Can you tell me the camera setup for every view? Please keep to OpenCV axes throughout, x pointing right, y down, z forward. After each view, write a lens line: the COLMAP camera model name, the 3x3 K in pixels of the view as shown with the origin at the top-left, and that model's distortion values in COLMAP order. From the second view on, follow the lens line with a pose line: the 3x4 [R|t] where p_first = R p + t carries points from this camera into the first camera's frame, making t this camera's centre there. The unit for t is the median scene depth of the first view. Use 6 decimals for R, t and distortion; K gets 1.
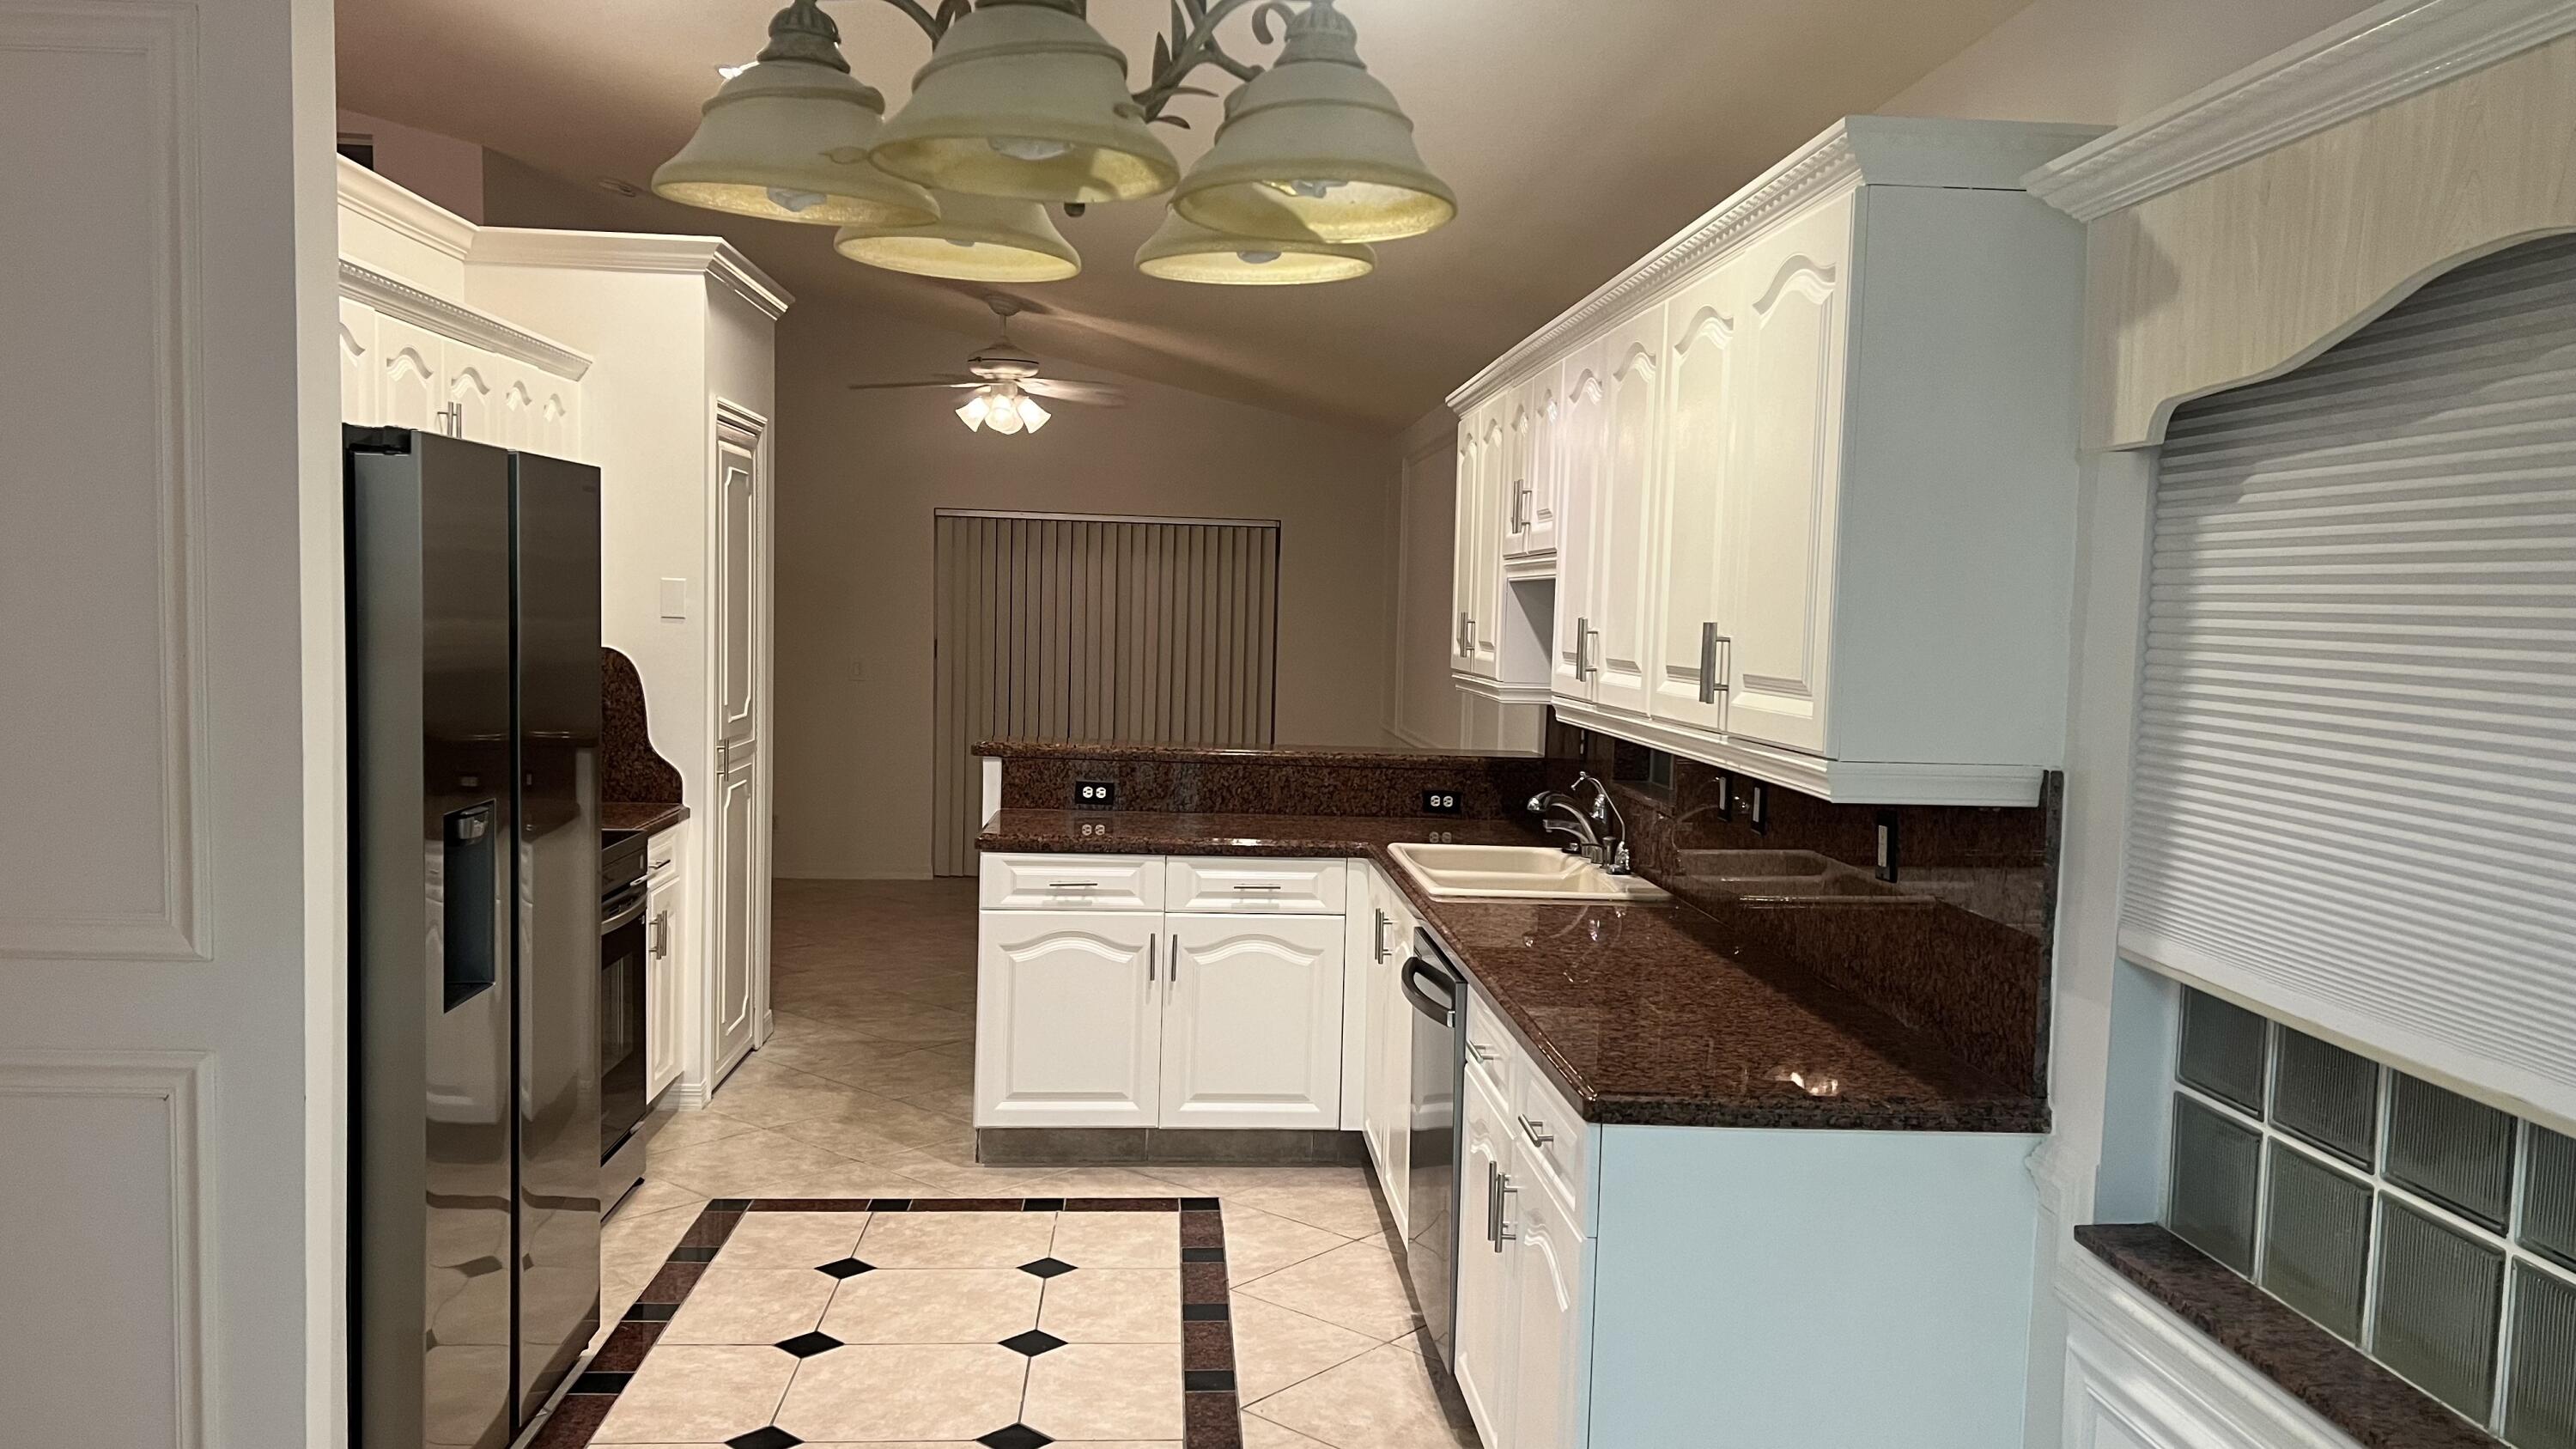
lens RADIAL K [[1922.5, 0, 1311.0], [0, 1922.5, 729.7], [0, 0, 1]] dist [0.037398, -0.032308]
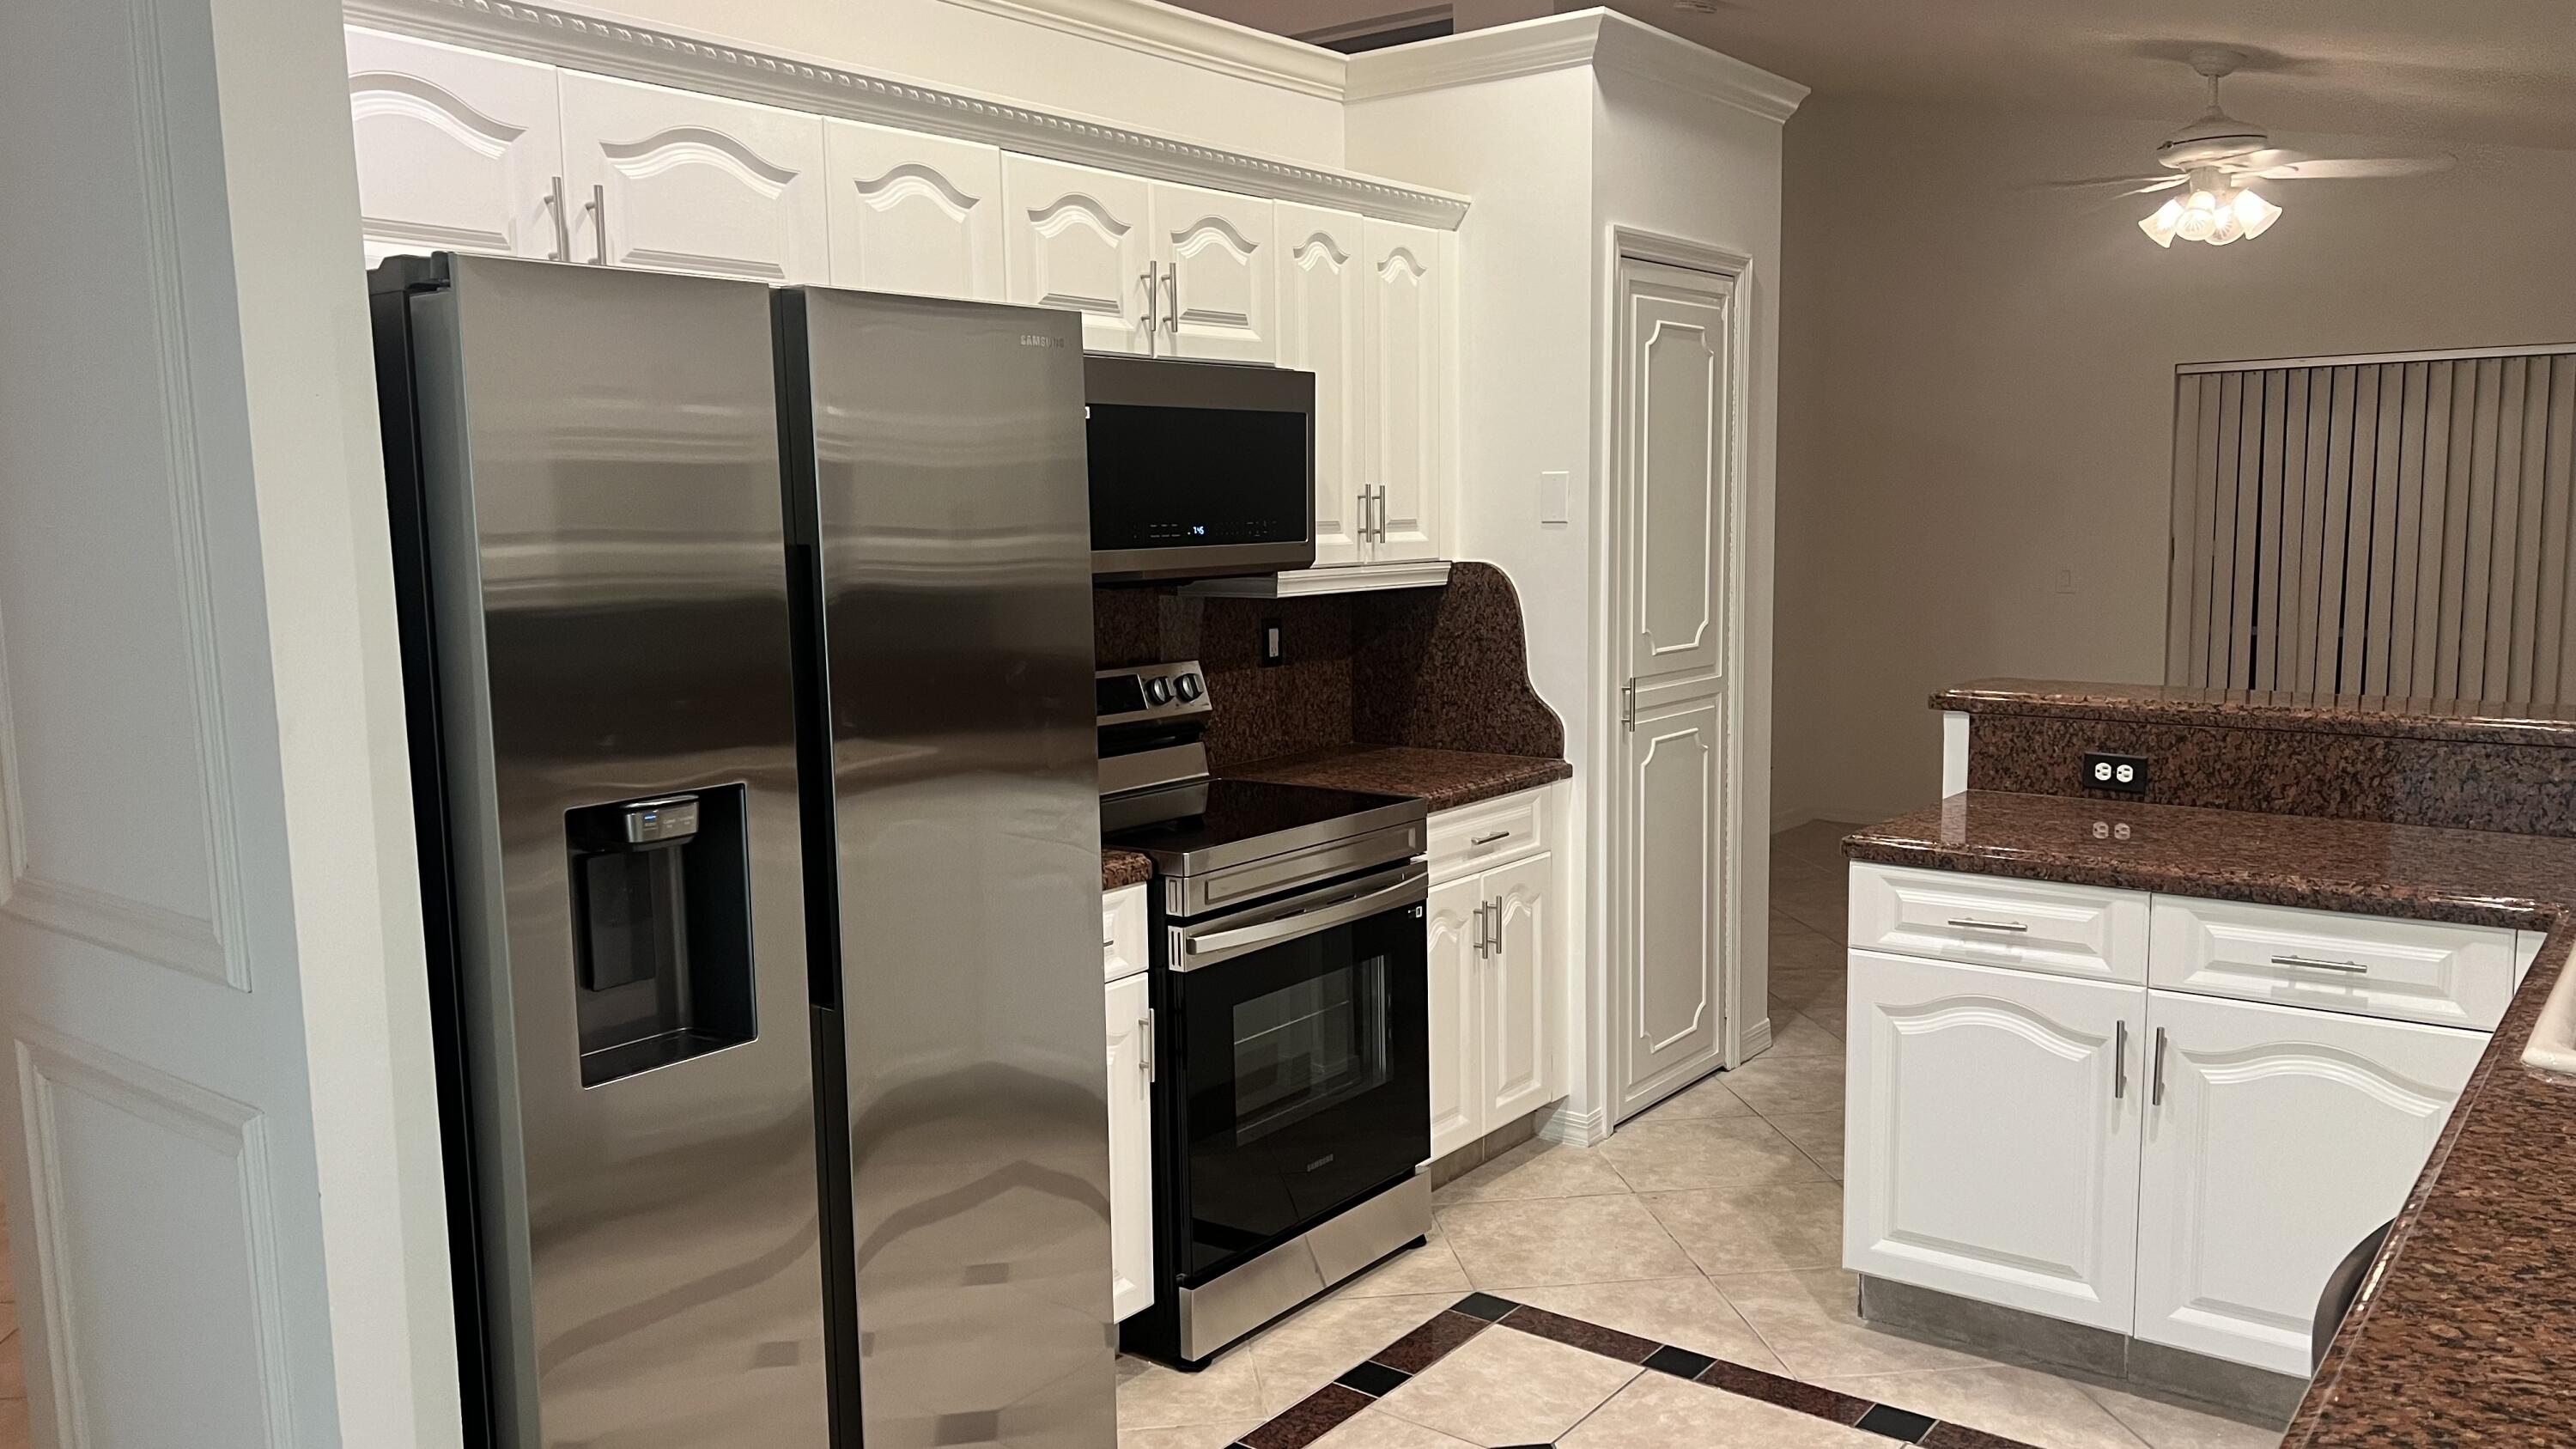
lens RADIAL K [[1922.5, 0, 1276.7], [0, 1922.5, 746.4], [0, 0, 1]] dist [0.037398, -0.032308]
pose [[0.740967, 0.043261, -0.670147, 0.121603], [-0.006413, 0.998333, 0.057356, -0.012106], [0.671511, -0.038201, 0.740009, 0.374320]]
